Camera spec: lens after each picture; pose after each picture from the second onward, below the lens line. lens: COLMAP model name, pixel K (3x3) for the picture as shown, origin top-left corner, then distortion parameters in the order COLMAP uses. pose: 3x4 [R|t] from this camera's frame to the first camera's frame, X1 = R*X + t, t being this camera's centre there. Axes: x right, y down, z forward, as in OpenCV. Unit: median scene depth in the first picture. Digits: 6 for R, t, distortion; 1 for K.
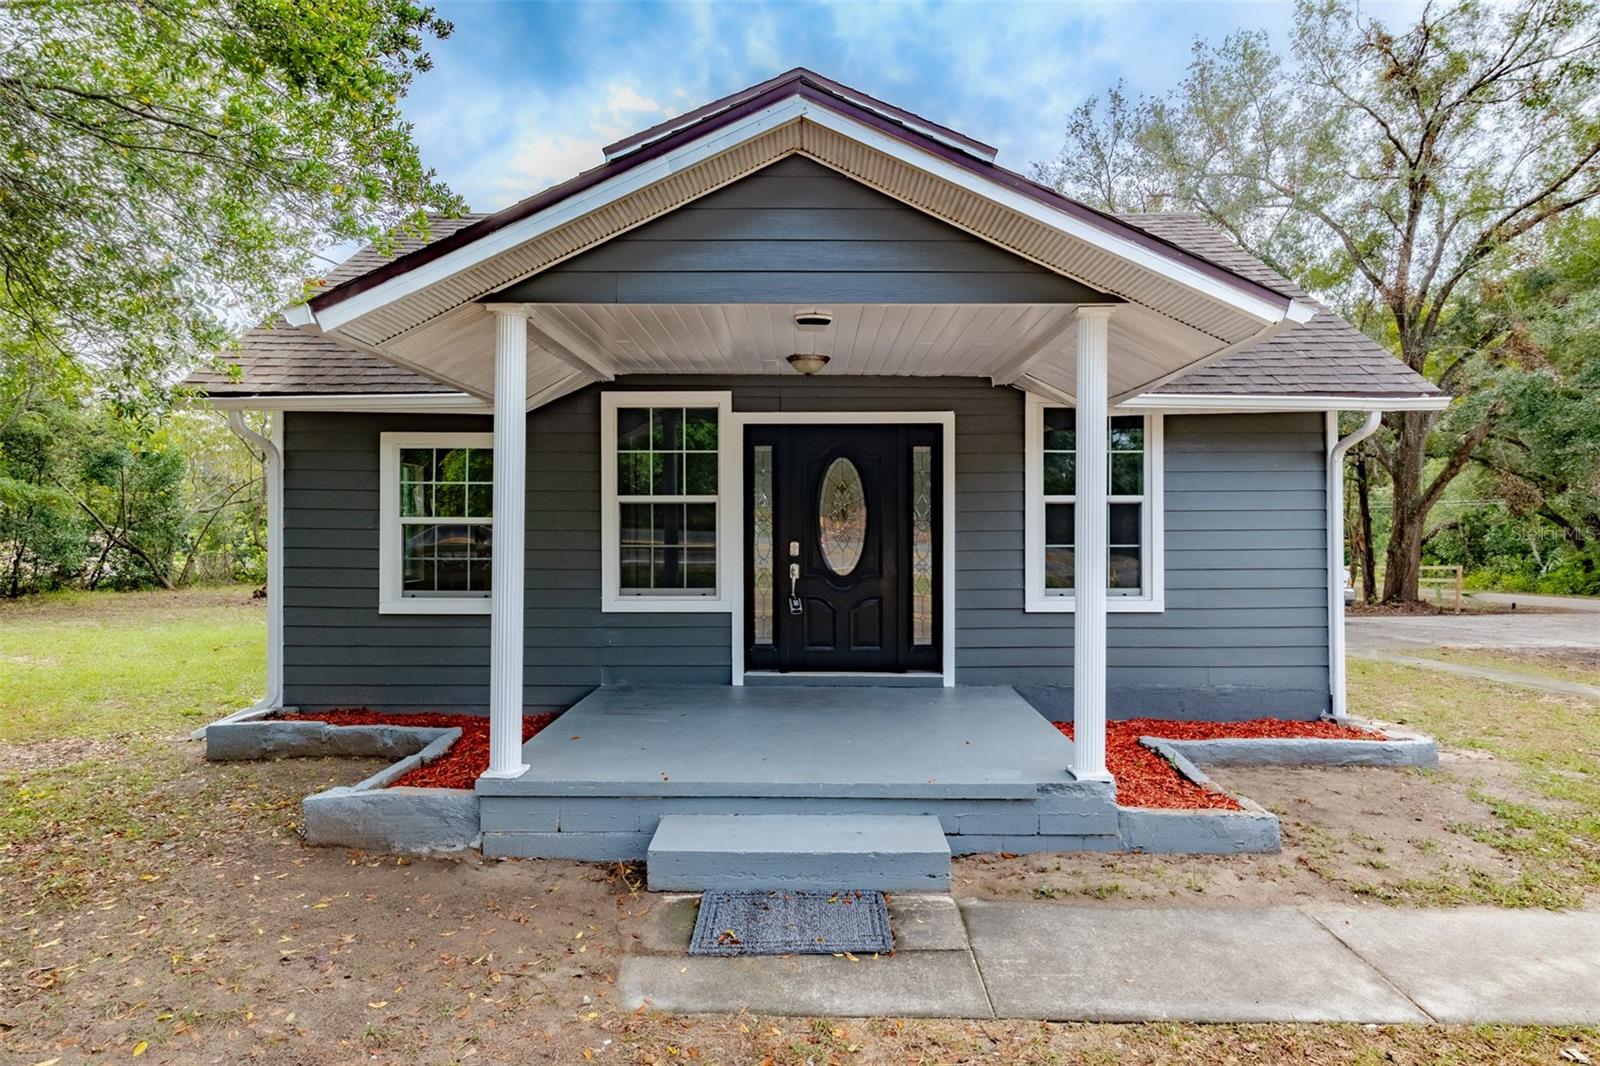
lens RADIAL K [[792.8, 0, 808.2], [0, 792.8, 529.6], [0, 0, 1]] dist [-0.008916, -0.000413]
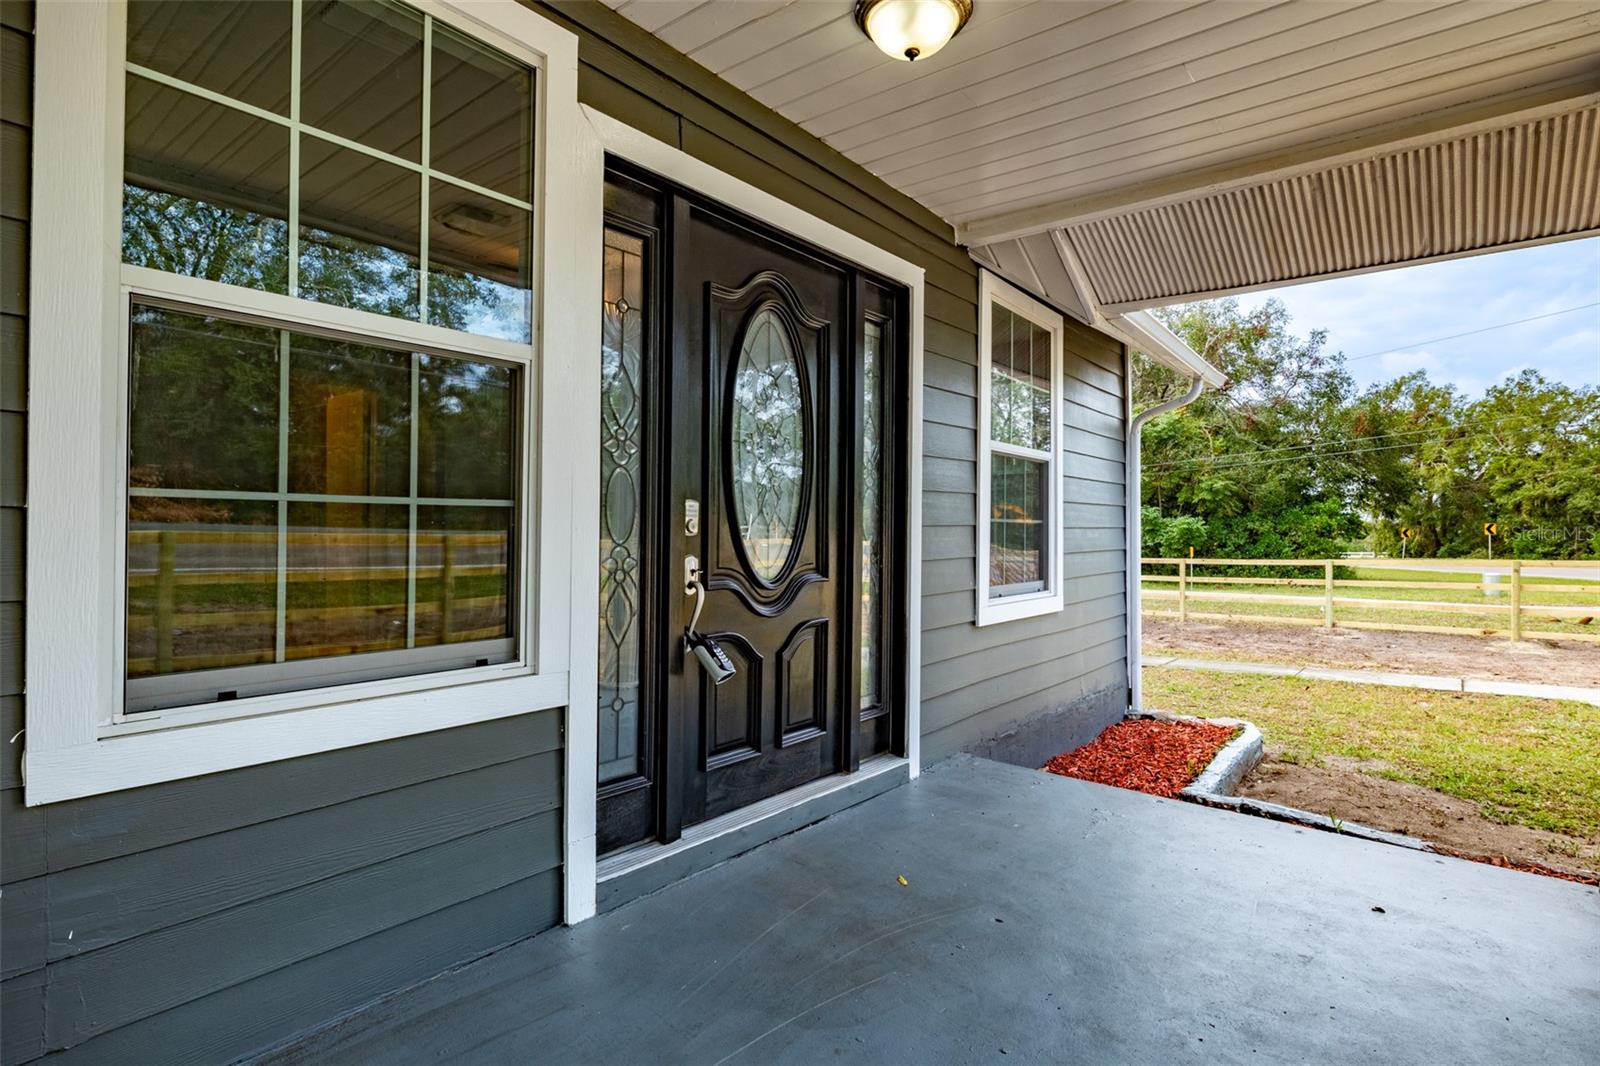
lens RADIAL K [[792.8, 0, 808.2], [0, 792.8, 529.6], [0, 0, 1]] dist [-0.008916, -0.000413]
pose [[0.669552, 0.002715, 0.742760, -0.272244], [0.009178, 0.999887, -0.011929, 0.035471], [-0.742709, 0.014804, 0.669451, 0.698188]]
